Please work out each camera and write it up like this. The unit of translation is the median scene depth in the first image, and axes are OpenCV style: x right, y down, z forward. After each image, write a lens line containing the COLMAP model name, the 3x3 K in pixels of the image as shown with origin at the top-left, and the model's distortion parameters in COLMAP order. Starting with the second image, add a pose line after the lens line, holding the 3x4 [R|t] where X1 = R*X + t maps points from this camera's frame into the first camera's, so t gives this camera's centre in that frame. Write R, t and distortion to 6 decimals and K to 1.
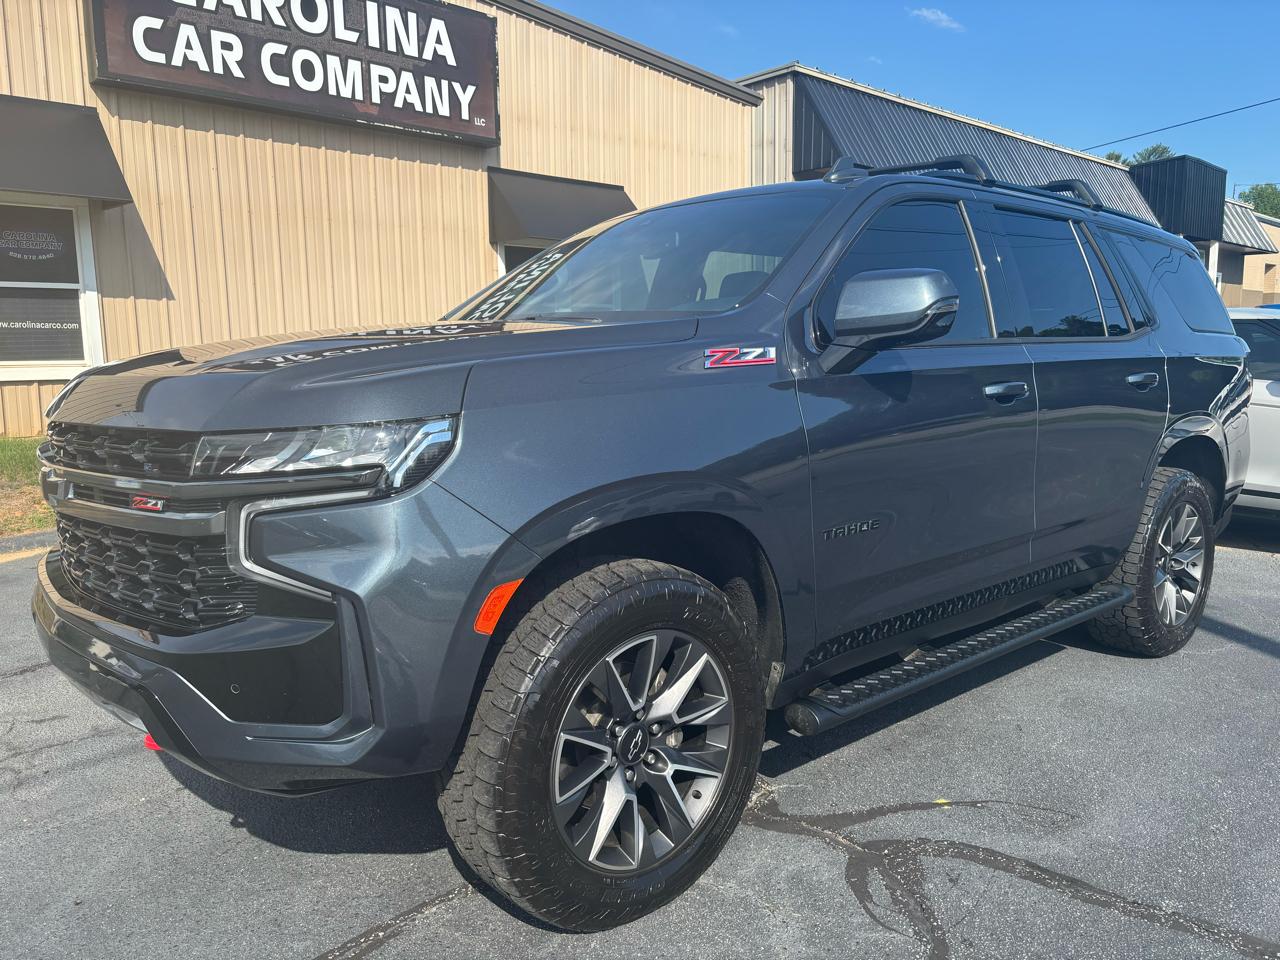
lens RADIAL K [[952.8, 0, 652.2], [0, 952.8, 477.6], [0, 0, 1]] dist [0.042719, -0.065145]
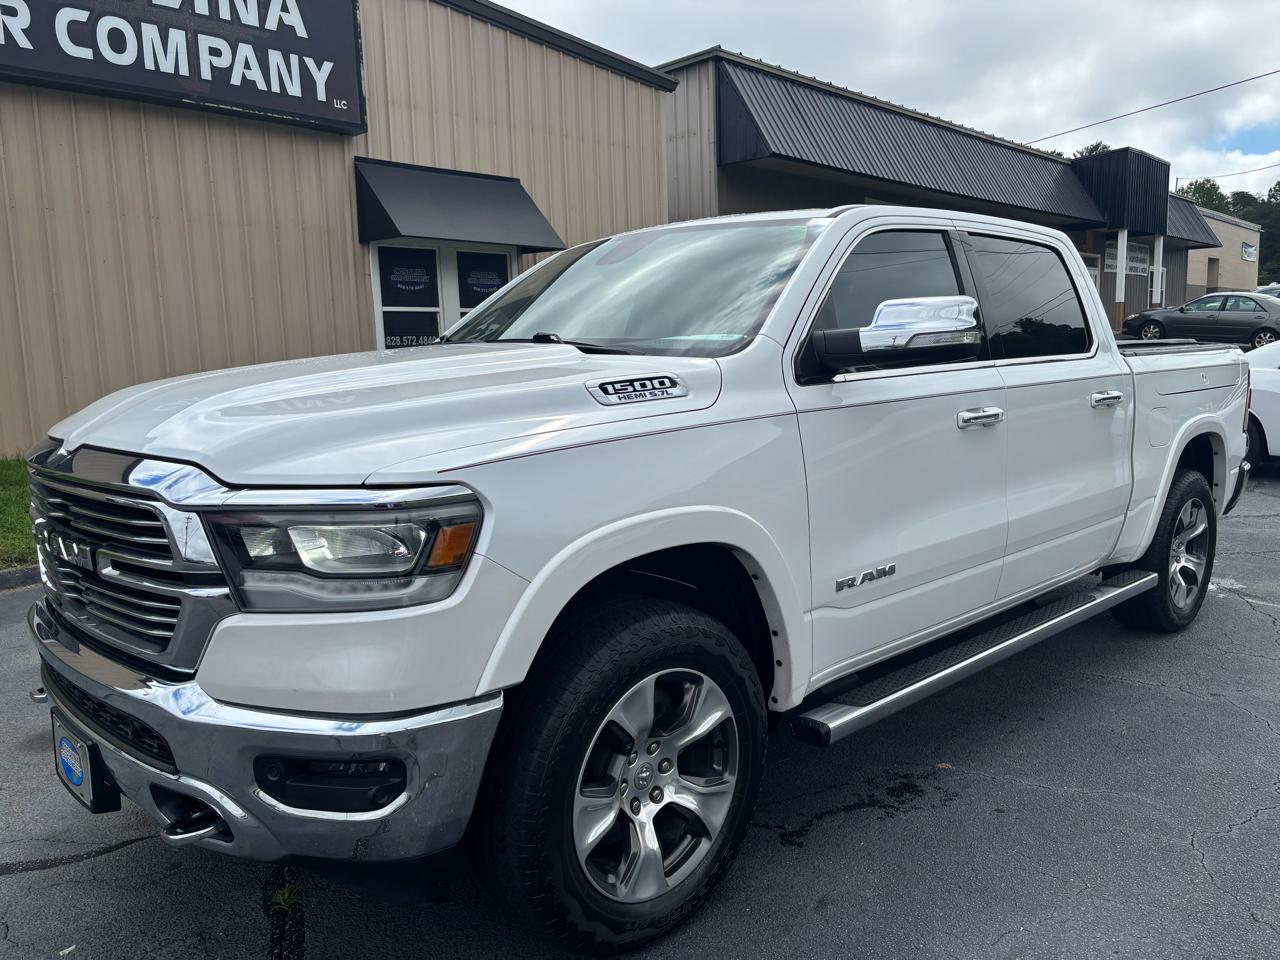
lens RADIAL K [[941.8, 0, 643.7], [0, 941.8, 474.8], [0, 0, 1]] dist [0.053346, -0.074506]
pose [[0.999176, -0.021349, 0.034524, 0.063192], [0.021485, 0.999763, -0.003563, -0.028762], [-0.034440, 0.004302, 0.999398, 0.145227]]
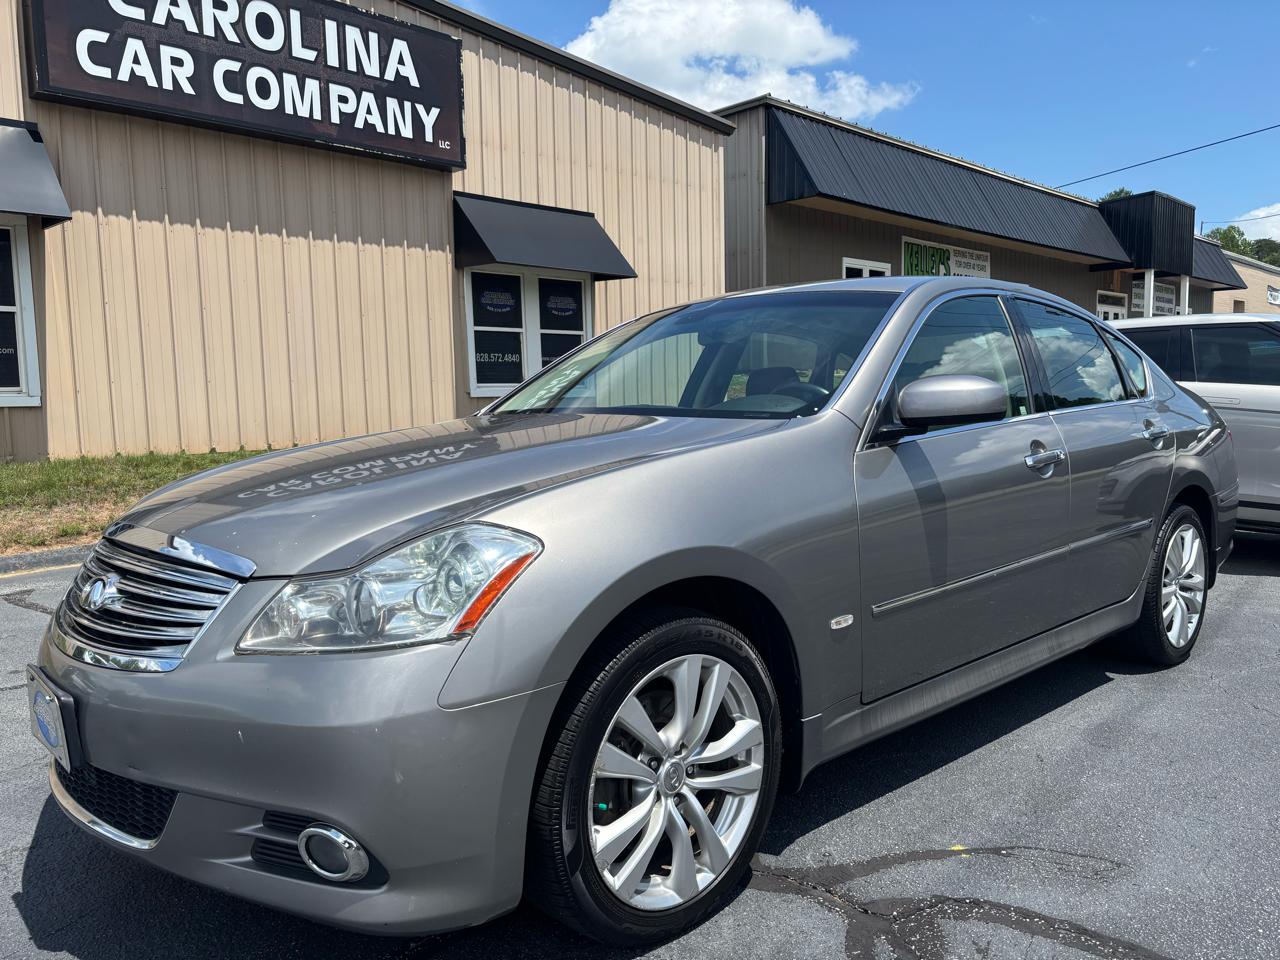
lens RADIAL K [[952.8, 0, 652.2], [0, 952.8, 477.6], [0, 0, 1]] dist [0.042719, -0.065145]
pose [[0.999706, -0.010387, 0.021906, 0.006602], [0.011381, 0.998887, -0.045776, 0.014230], [-0.021406, 0.046012, 0.998712, 0.044087]]
